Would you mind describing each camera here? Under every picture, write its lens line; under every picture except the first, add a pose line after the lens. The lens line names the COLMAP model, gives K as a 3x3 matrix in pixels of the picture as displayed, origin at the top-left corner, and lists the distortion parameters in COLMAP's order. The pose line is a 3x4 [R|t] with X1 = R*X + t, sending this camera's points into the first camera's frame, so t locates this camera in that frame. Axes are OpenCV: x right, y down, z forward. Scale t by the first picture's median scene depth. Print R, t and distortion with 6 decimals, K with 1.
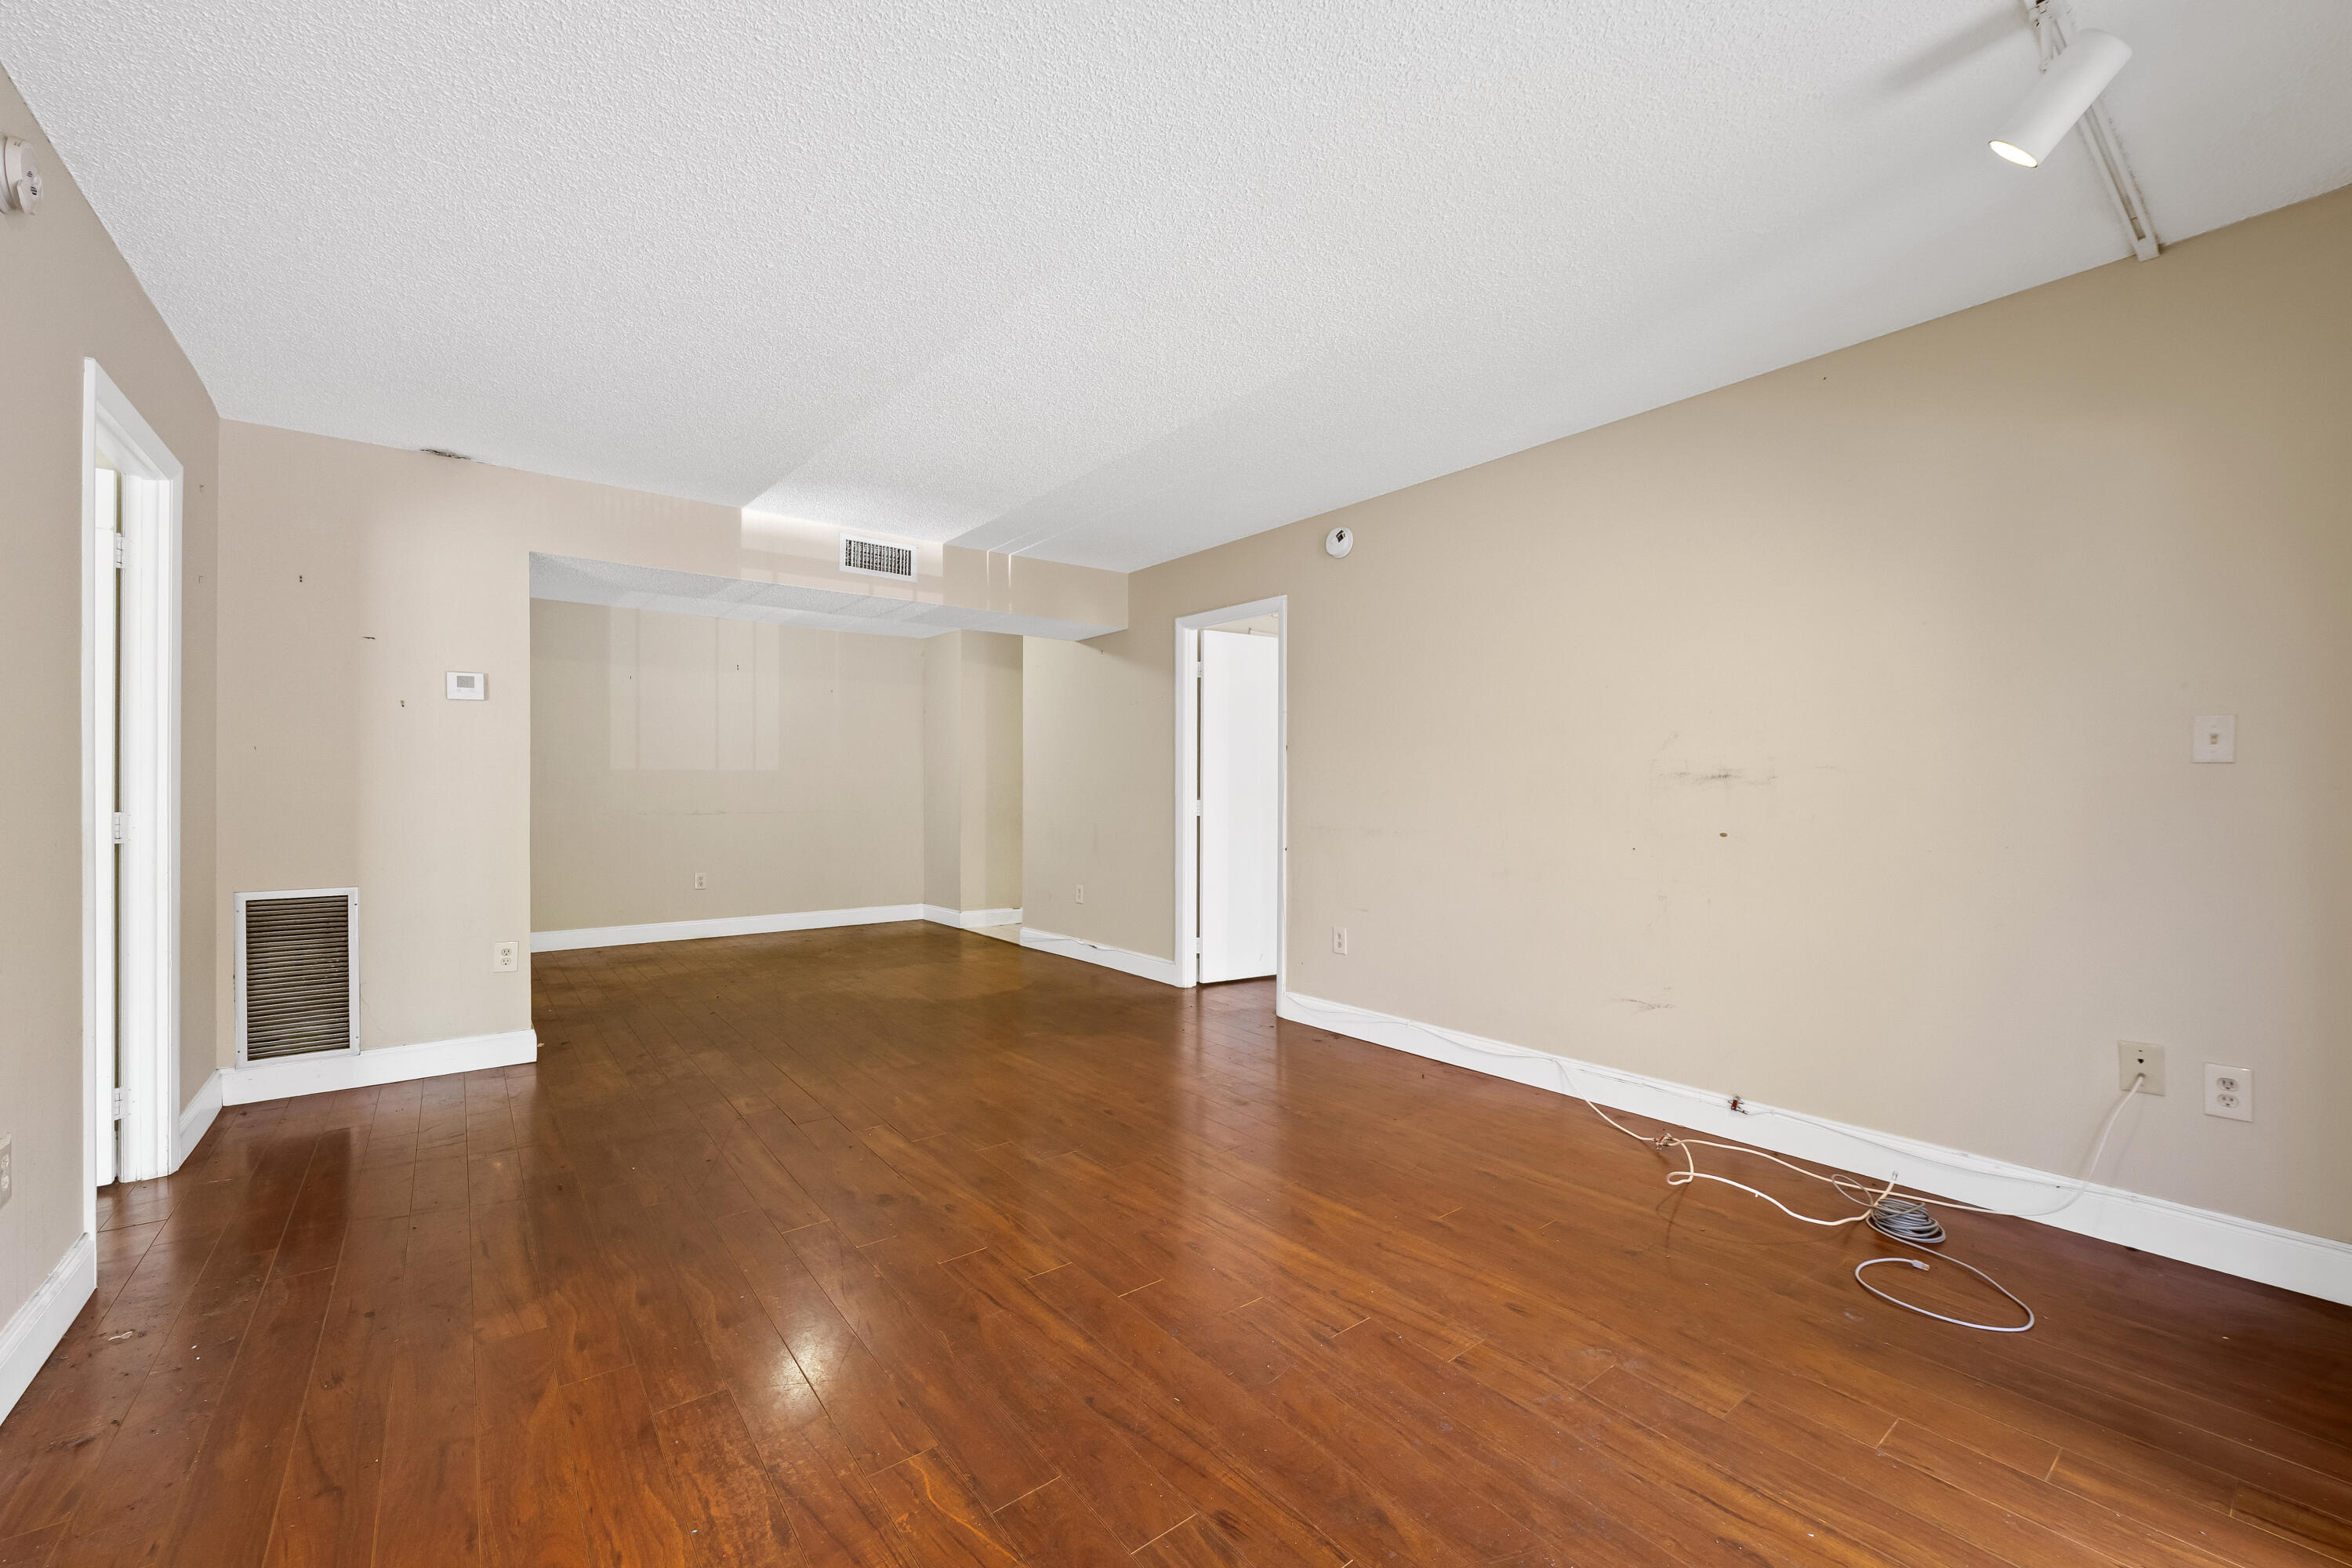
lens RADIAL K [[939.8, 0, 1186.4], [0, 939.8, 790.1], [0, 0, 1]] dist [0.000130, -0.001867]
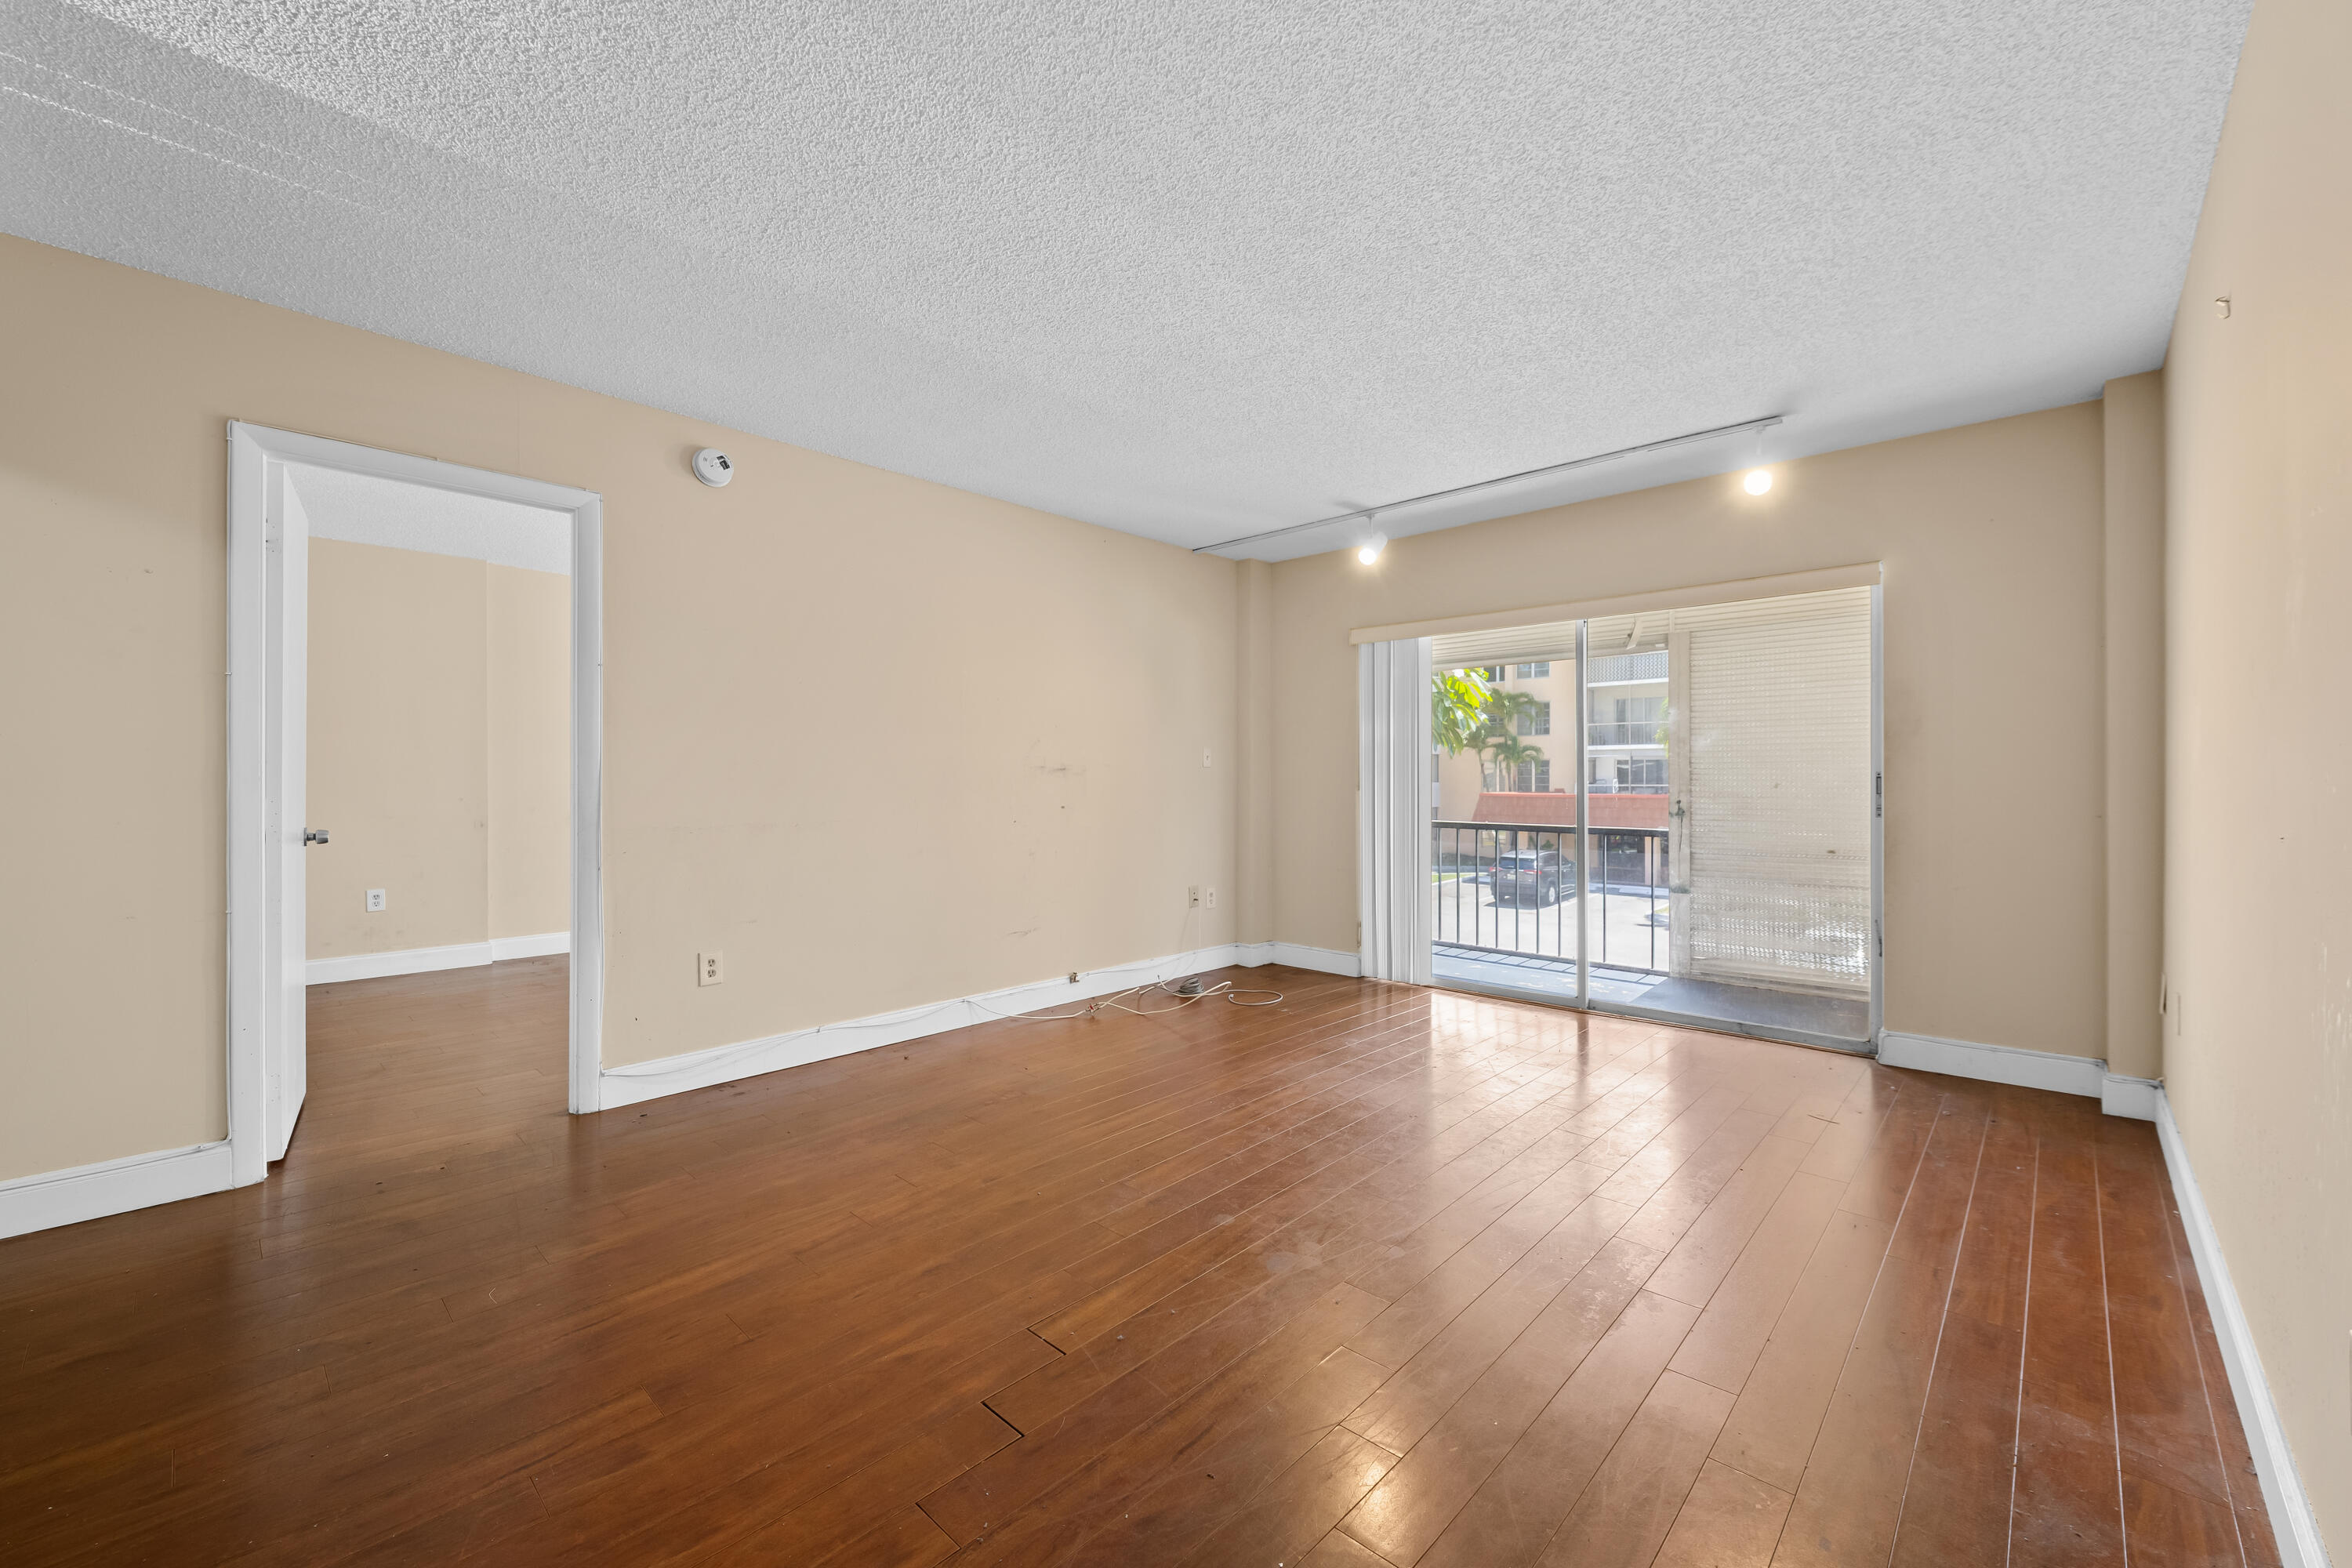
lens RADIAL K [[939.8, 0, 1182.8], [0, 939.8, 776.1], [0, 0, 1]] dist [0.000130, -0.001867]
pose [[-0.153489, 0.002510, 0.988147, -0.907248], [0.001261, 0.999996, -0.002344, 0.000225], [-0.988150, 0.000886, -0.153492, 0.967127]]
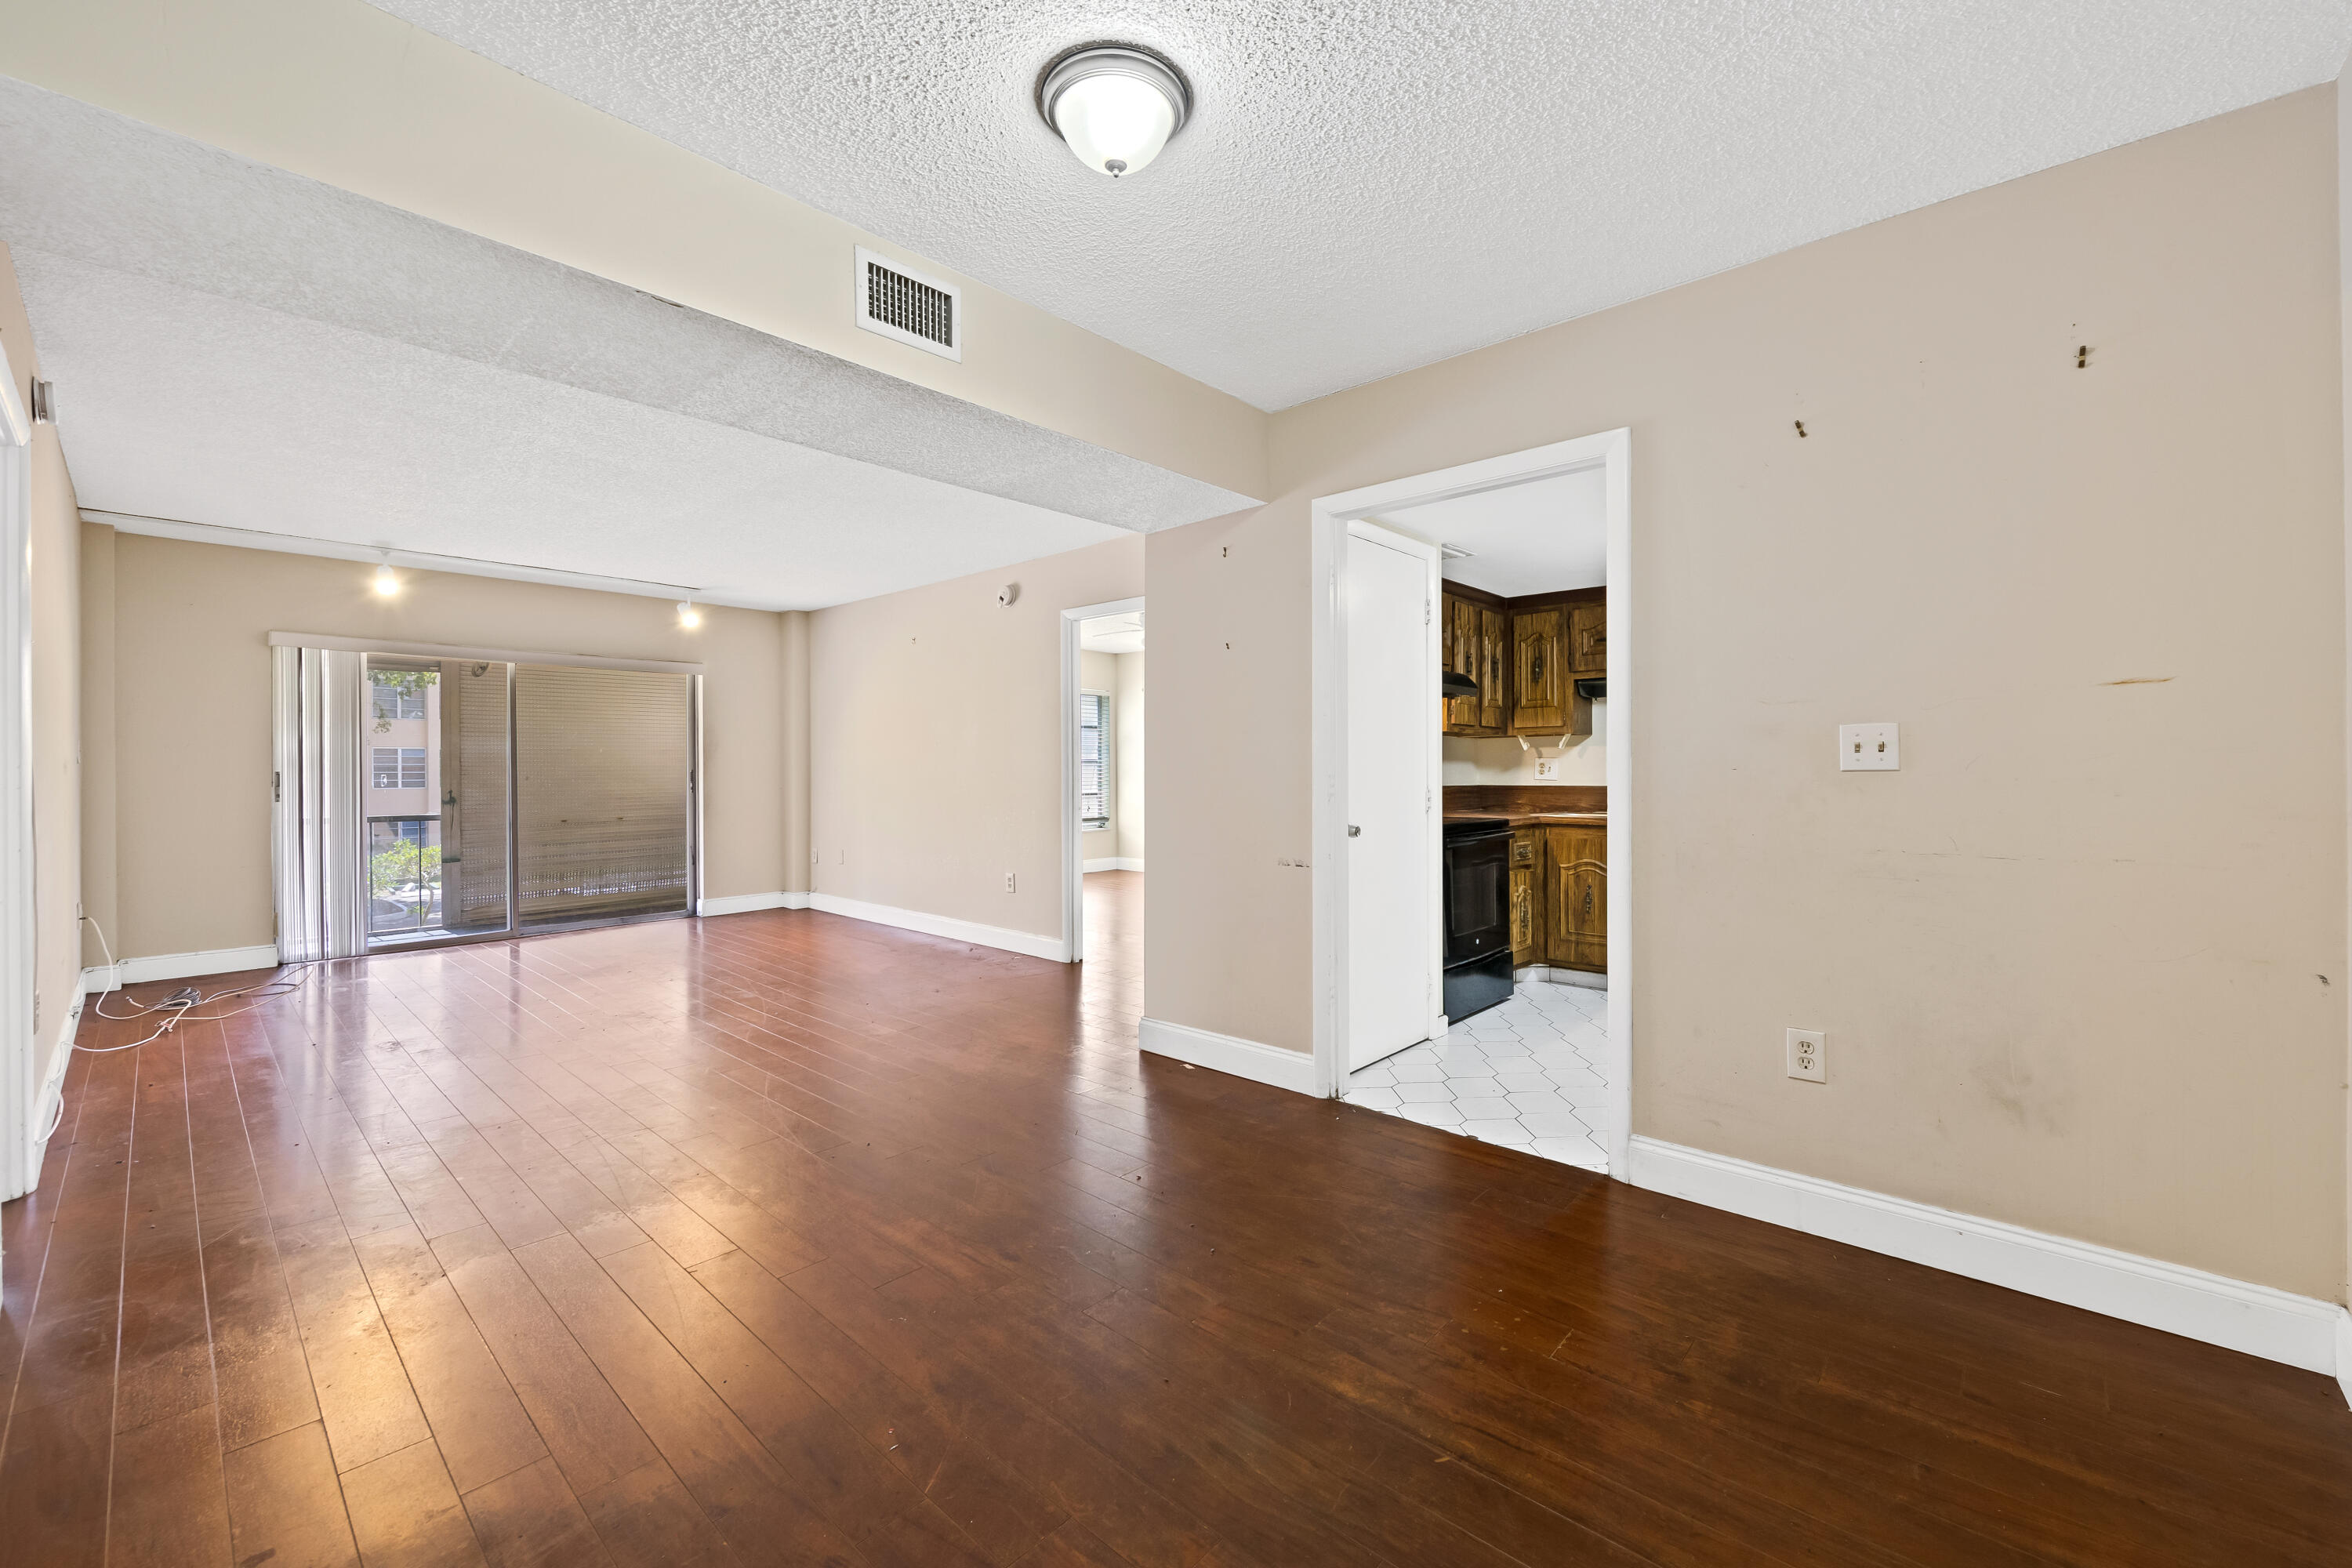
lens RADIAL K [[939.8, 0, 1176.8], [0, 939.8, 774.1], [0, 0, 1]] dist [0.000130, -0.001867]
pose [[-0.983115, 0.003561, -0.182952, -0.638486], [0.002270, 0.999971, 0.007270, -0.010110], [0.182973, 0.006732, -0.983095, 2.292605]]
